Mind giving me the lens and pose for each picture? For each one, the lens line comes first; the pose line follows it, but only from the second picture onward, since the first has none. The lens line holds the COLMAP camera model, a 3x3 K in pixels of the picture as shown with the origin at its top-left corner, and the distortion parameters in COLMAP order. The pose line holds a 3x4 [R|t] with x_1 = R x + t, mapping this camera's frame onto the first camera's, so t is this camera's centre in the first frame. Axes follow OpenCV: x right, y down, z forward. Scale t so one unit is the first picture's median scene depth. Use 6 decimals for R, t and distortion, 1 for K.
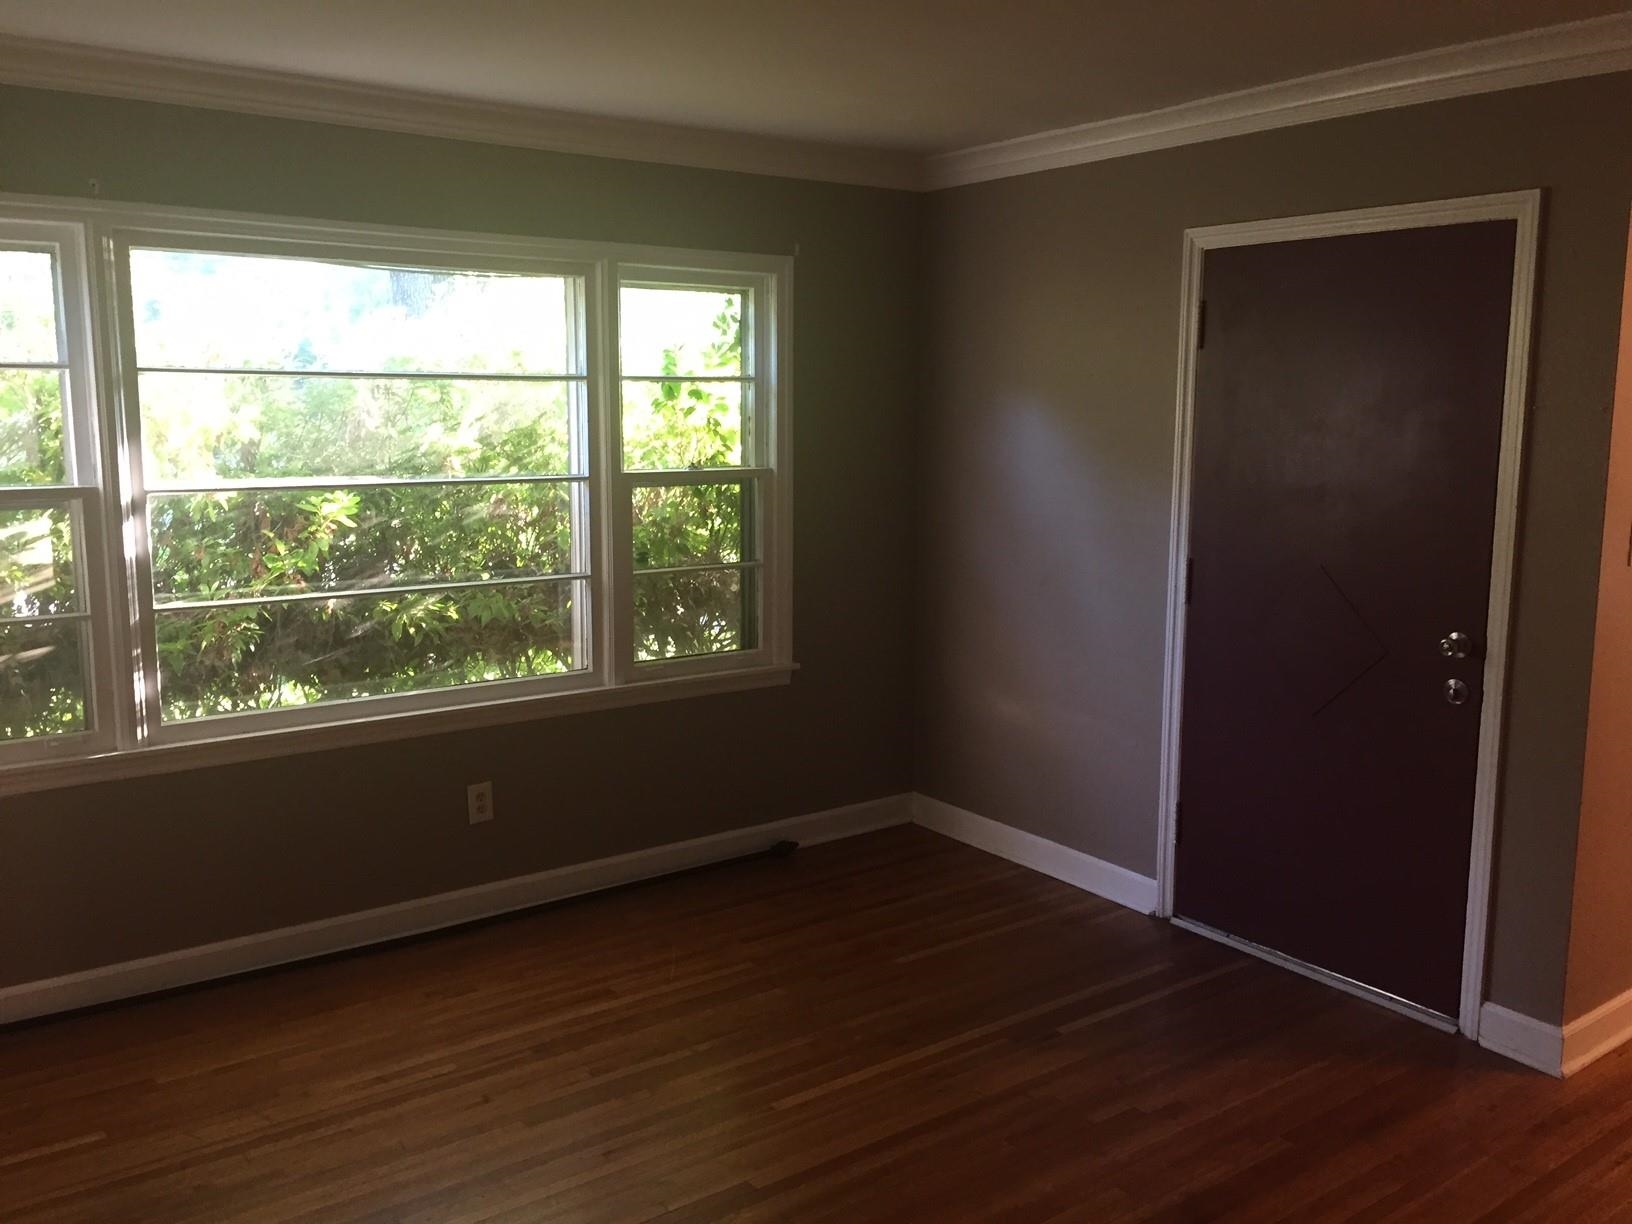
lens RADIAL K [[1382.5, 0, 816.5], [0, 1382.5, 599.1], [0, 0, 1]] dist [0.010624, -0.003298]
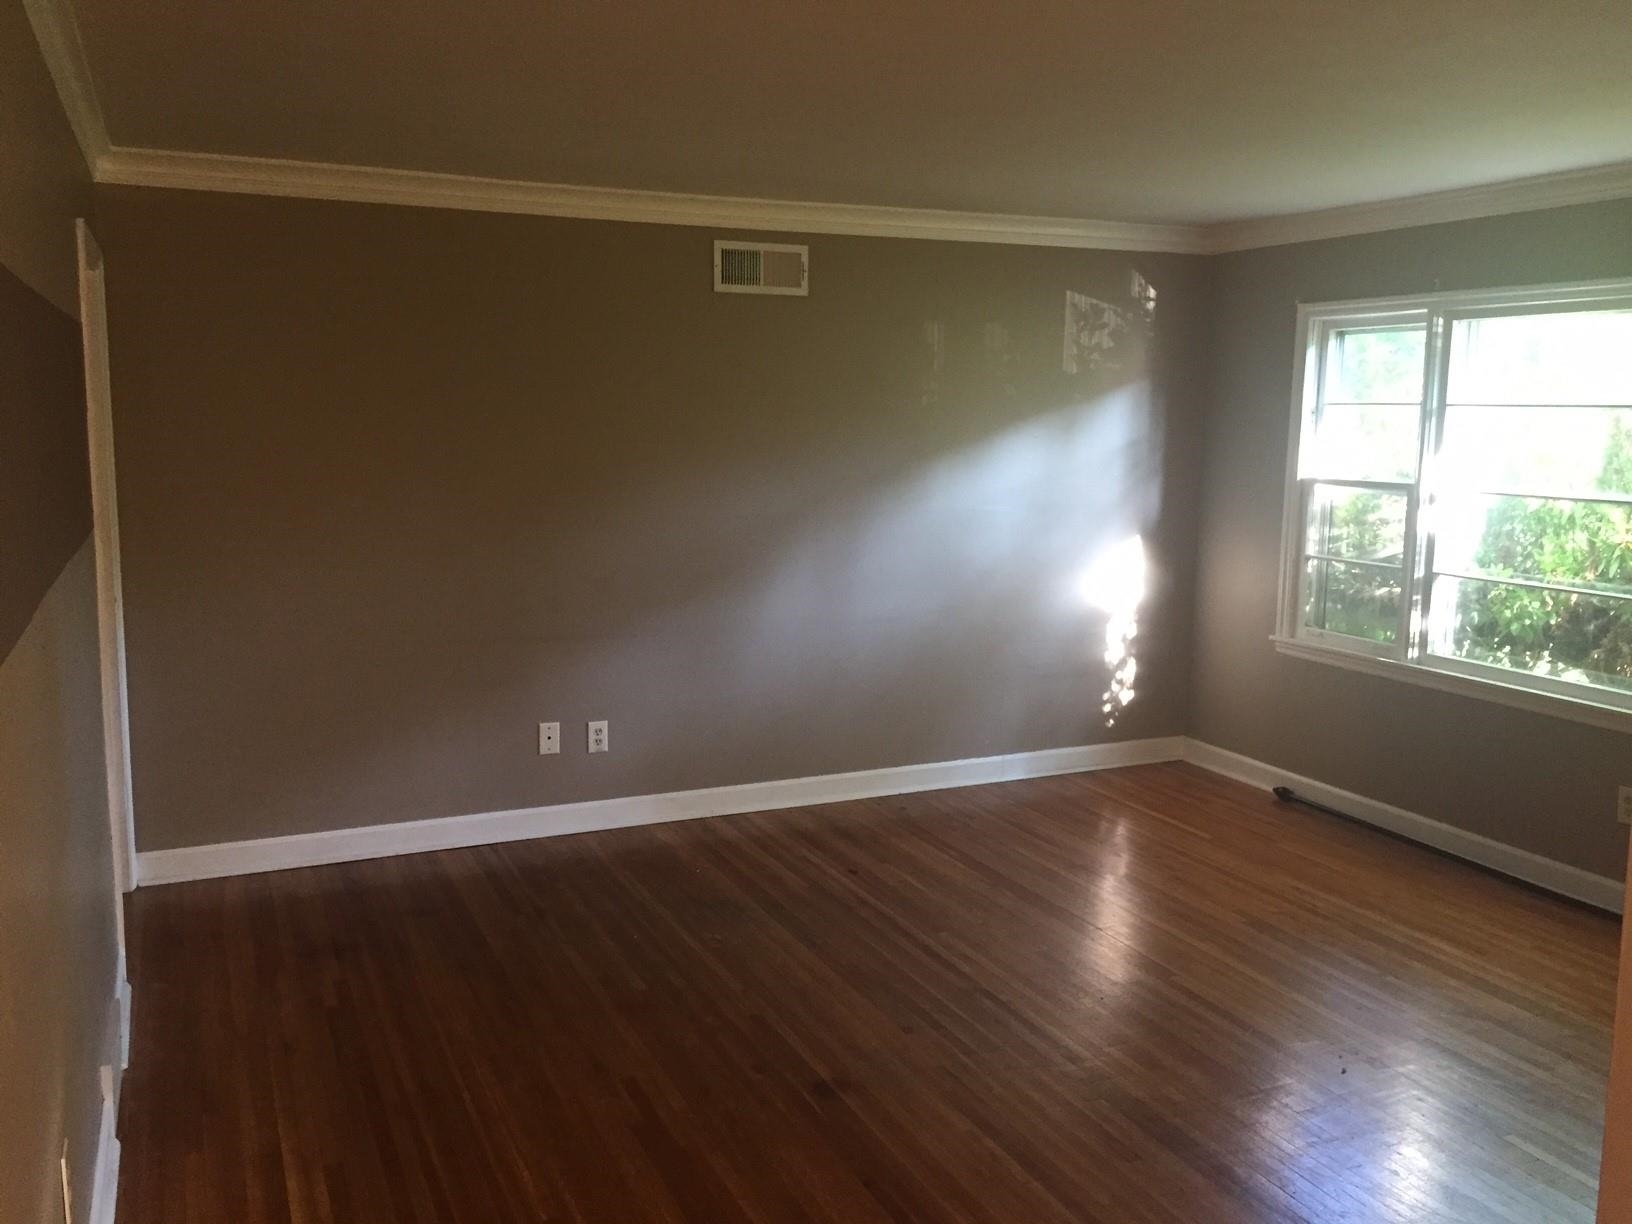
lens RADIAL K [[1382.5, 0, 816.5], [0, 1382.5, 599.1], [0, 0, 1]] dist [0.010624, -0.003298]
pose [[-0.210260, 0.119926, -0.970262, 1.070493], [-0.159890, 0.974867, 0.155144, -0.086597], [0.964482, 0.187755, -0.185801, 0.668095]]
